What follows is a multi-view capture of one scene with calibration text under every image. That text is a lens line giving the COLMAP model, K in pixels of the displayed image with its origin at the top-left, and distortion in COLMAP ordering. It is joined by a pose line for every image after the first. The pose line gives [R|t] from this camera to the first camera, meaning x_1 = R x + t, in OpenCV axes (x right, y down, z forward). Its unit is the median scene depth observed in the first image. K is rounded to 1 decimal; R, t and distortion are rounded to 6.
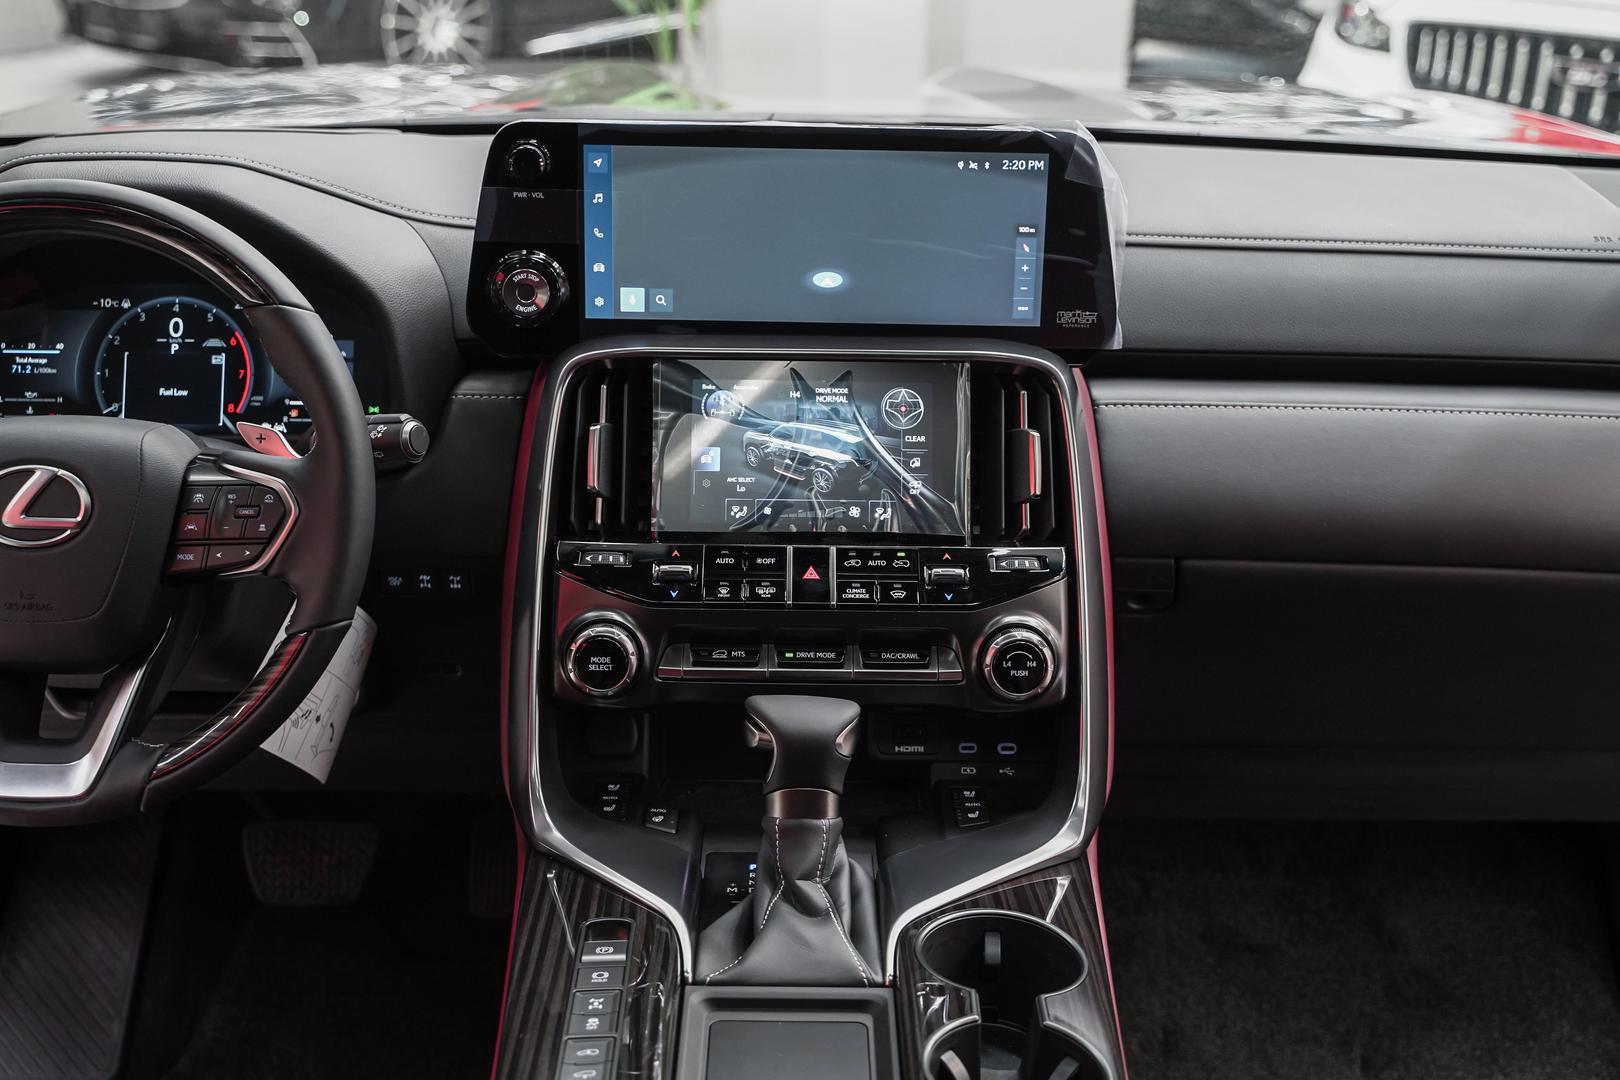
lens RADIAL K [[1941.4, 0, 815.8], [0, 1941.4, 549.7], [0, 0, 1]] dist [-0.000143, -0.012819]
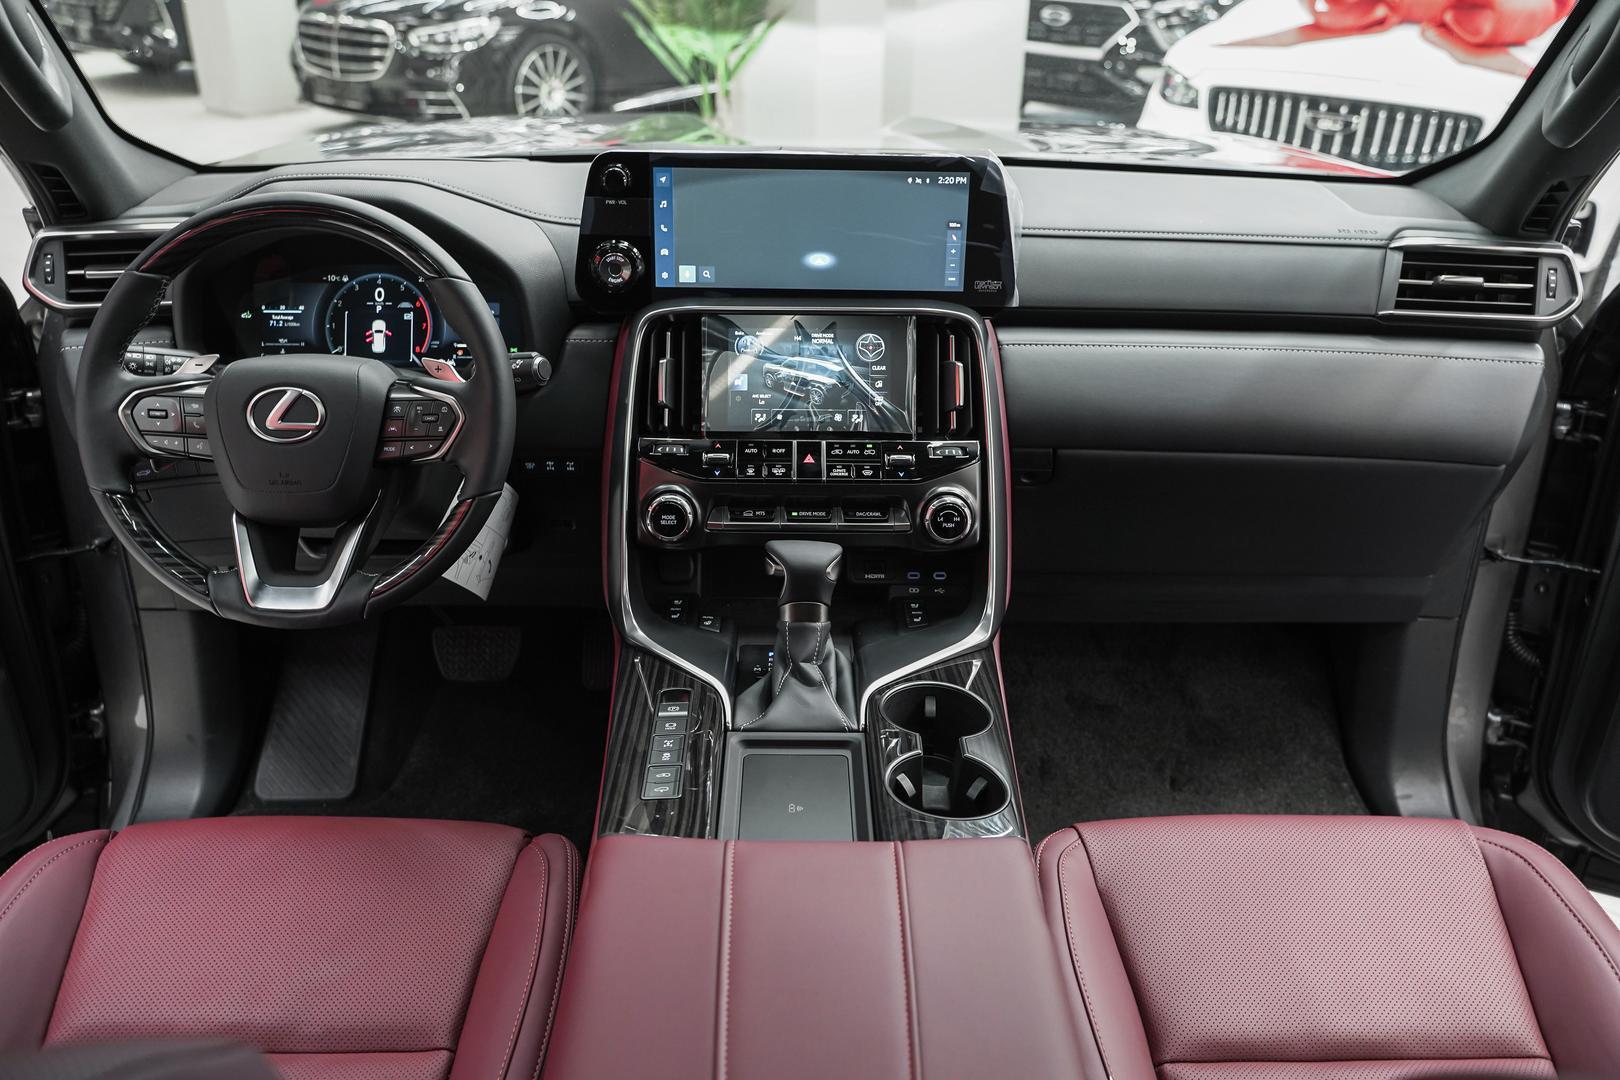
lens RADIAL K [[1287.0, 0, 810.0], [0, 1287.0, 540.0], [0, 0, 1]] dist [-0.014686, 0.001413]
pose [[0.999994, -0.003320, 0.000608, -0.002451], [0.003268, 0.997442, 0.071409, 0.003663], [-0.000844, -0.071406, 0.997447, 0.009711]]
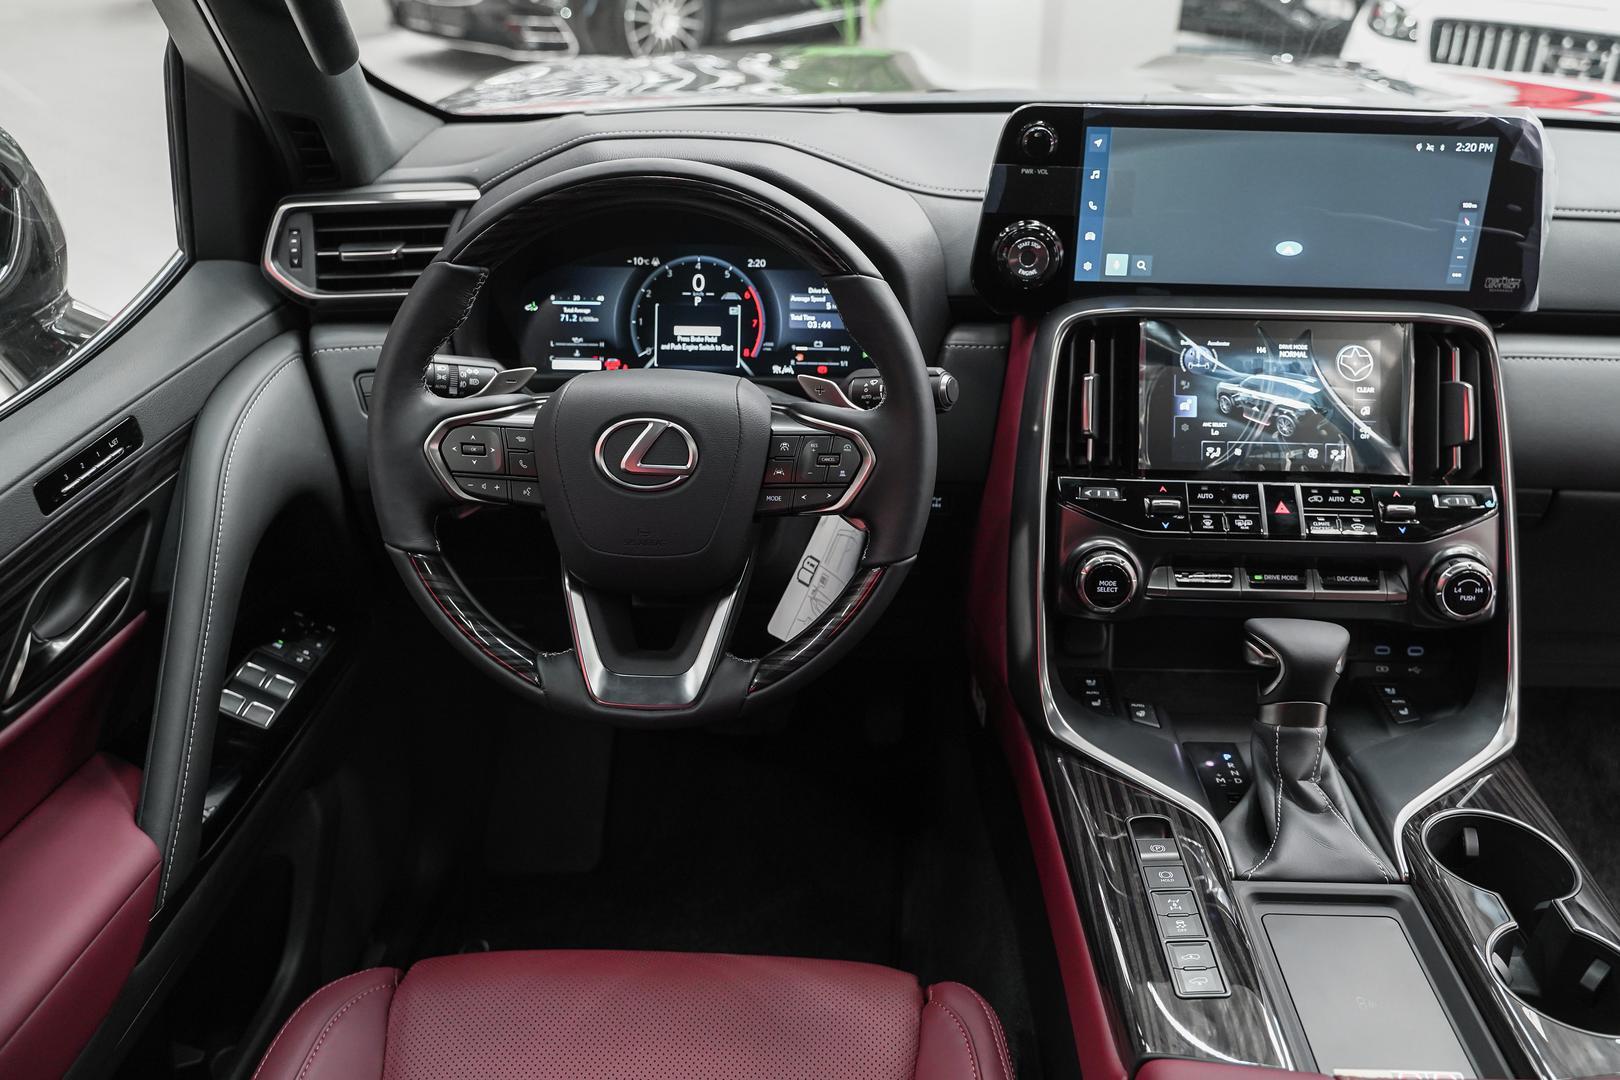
lens RADIAL K [[1341.7, 0, 851.3], [0, 1341.7, 547.3], [0, 0, 1]] dist [-0.014525, -0.002285]
pose [[0.999719, 0.010278, -0.021341, -0.235732], [-0.007827, 0.993688, 0.111909, -0.050681], [0.022356, -0.111711, 0.993489, 0.192265]]
